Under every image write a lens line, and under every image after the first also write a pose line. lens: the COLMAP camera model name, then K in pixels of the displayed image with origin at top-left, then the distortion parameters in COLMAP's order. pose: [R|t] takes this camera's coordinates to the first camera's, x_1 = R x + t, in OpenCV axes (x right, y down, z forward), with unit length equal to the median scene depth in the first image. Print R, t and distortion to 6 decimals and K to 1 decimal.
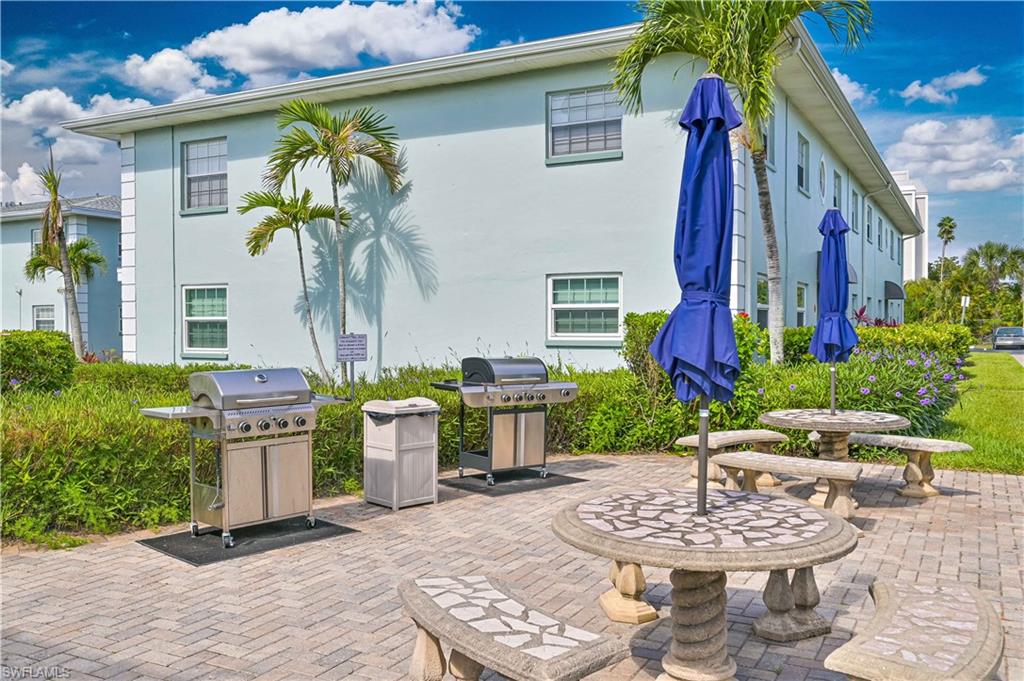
lens RADIAL K [[889.1, 0, 512.0], [0, 889.1, 340.5], [0, 0, 1]] dist [0.000117, 0.000327]
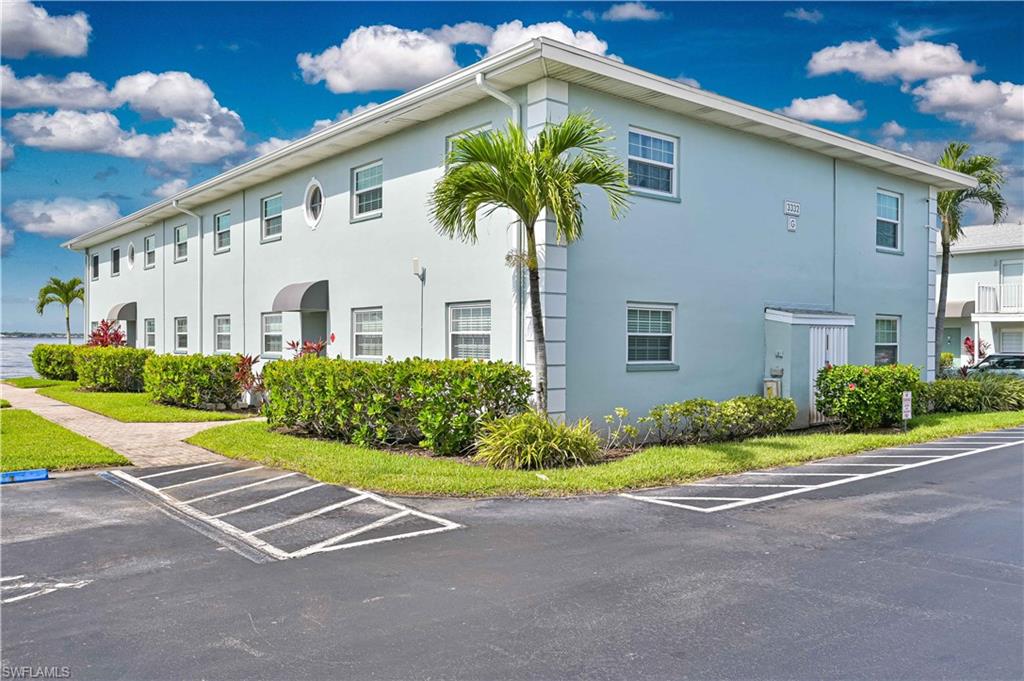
lens RADIAL K [[799.4, 0, 512.0], [0, 799.4, 340.5], [0, 0, 1]] dist [0.000029, -0.000009]
pose [[0.921683, 0.006866, -0.387883, -0.357382], [-0.011732, 0.999879, -0.010177, -0.016520], [0.387766, 0.013931, 0.921652, 0.651184]]
